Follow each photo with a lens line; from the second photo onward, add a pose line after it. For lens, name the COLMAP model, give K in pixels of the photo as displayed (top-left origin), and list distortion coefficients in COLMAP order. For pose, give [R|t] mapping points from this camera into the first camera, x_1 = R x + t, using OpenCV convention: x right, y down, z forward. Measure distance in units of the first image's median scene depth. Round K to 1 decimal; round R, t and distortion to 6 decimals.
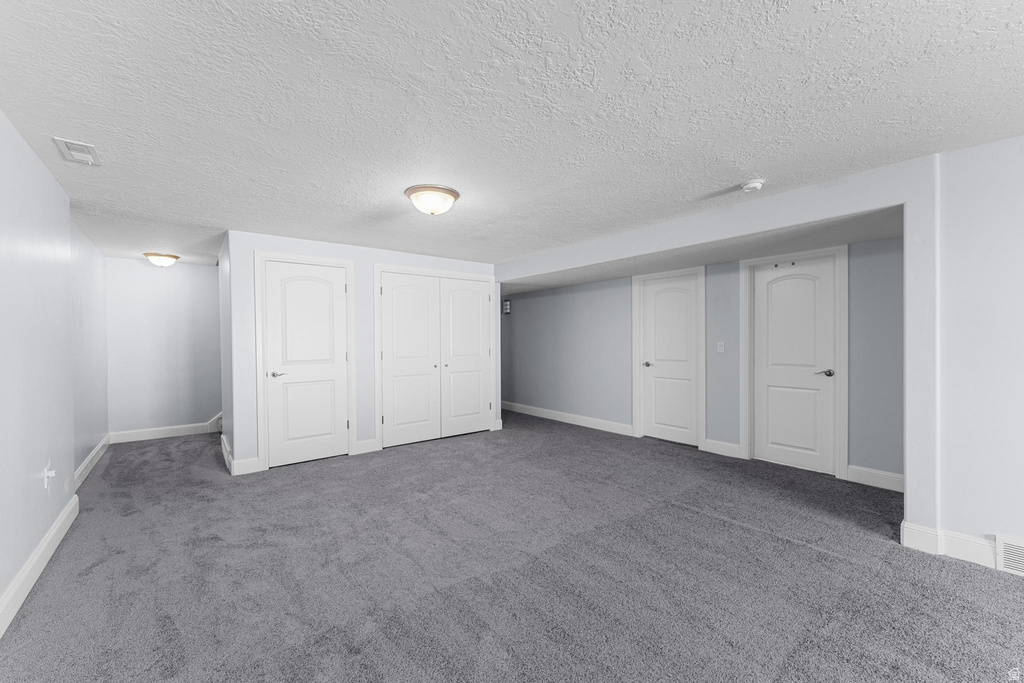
lens RADIAL K [[406.6, 0, 508.3], [0, 406.6, 339.8], [0, 0, 1]] dist [-0.002721, -0.000403]
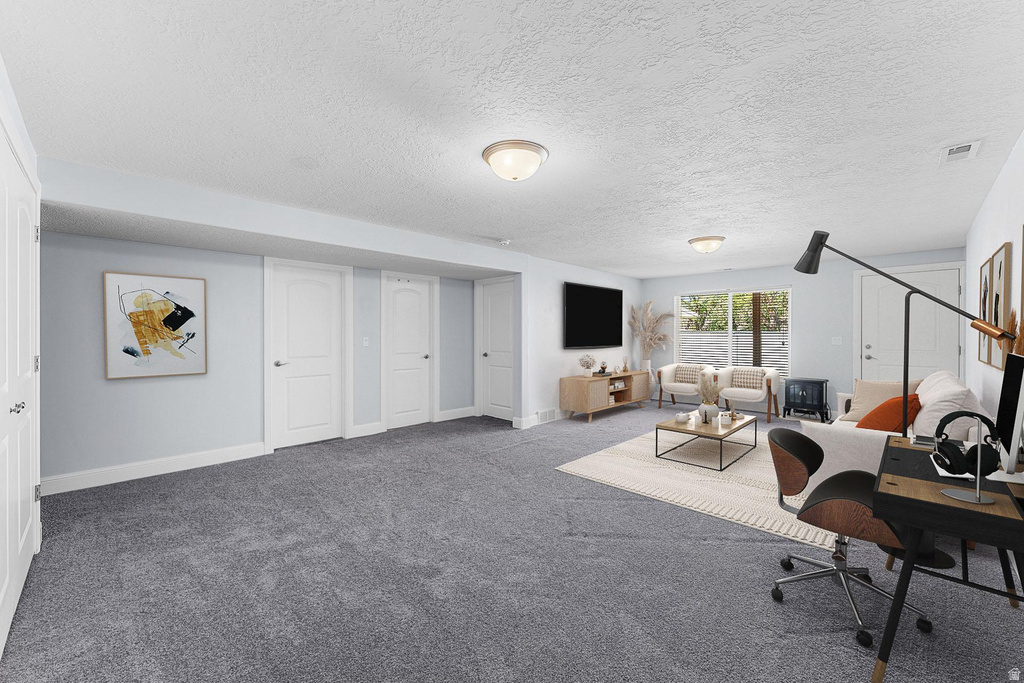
lens RADIAL K [[406.6, 0, 508.3], [0, 406.6, 340.3], [0, 0, 1]] dist [-0.002721, -0.000403]
pose [[-0.112695, -0.015020, 0.993516, -0.685178], [-0.001639, 0.999887, 0.014931, -0.002758], [-0.993628, 0.000055, -0.112707, 0.762593]]
